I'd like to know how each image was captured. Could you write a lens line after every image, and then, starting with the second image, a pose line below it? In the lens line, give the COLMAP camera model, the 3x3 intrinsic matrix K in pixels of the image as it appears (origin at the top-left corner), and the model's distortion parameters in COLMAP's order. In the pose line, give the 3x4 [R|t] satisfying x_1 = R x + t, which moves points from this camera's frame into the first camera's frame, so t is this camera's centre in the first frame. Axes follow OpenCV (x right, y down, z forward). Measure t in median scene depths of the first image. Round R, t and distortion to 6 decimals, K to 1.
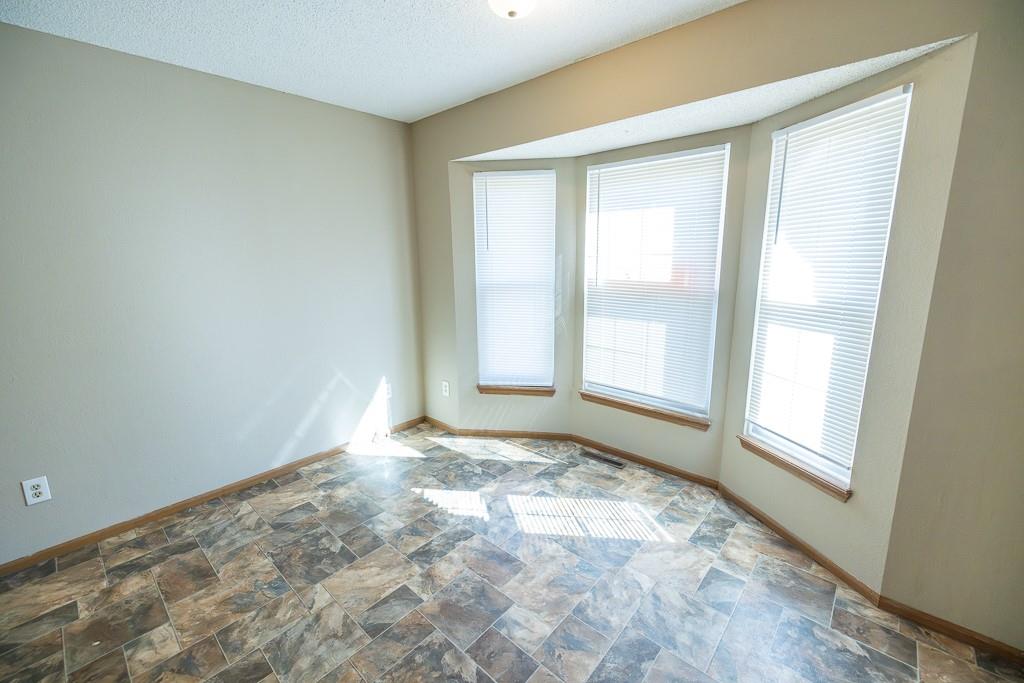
lens RADIAL K [[430.6, 0, 512.0], [0, 430.6, 341.5], [0, 0, 1]] dist [0.006986, 0.000156]
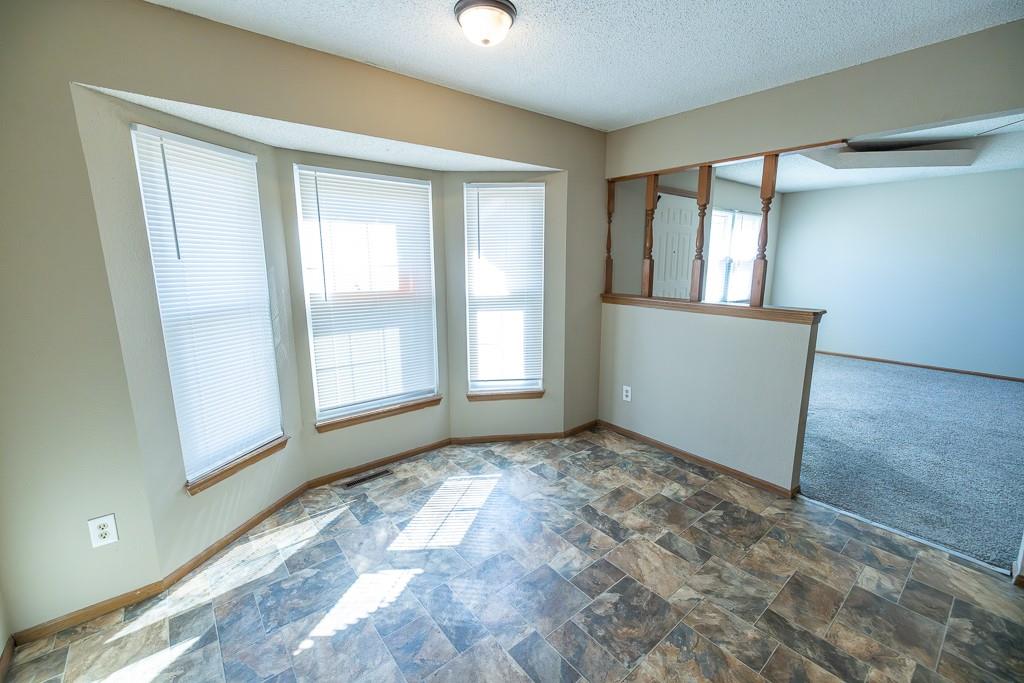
lens RADIAL K [[413.1, 0, 490.2], [0, 413.1, 342.9], [0, 0, 1]] dist [0.002679, -0.011653]
pose [[0.176187, -0.174847, 0.968704, -0.674579], [0.205509, 0.968946, 0.137513, -0.104298], [-0.962665, 0.174849, 0.206648, 0.572722]]
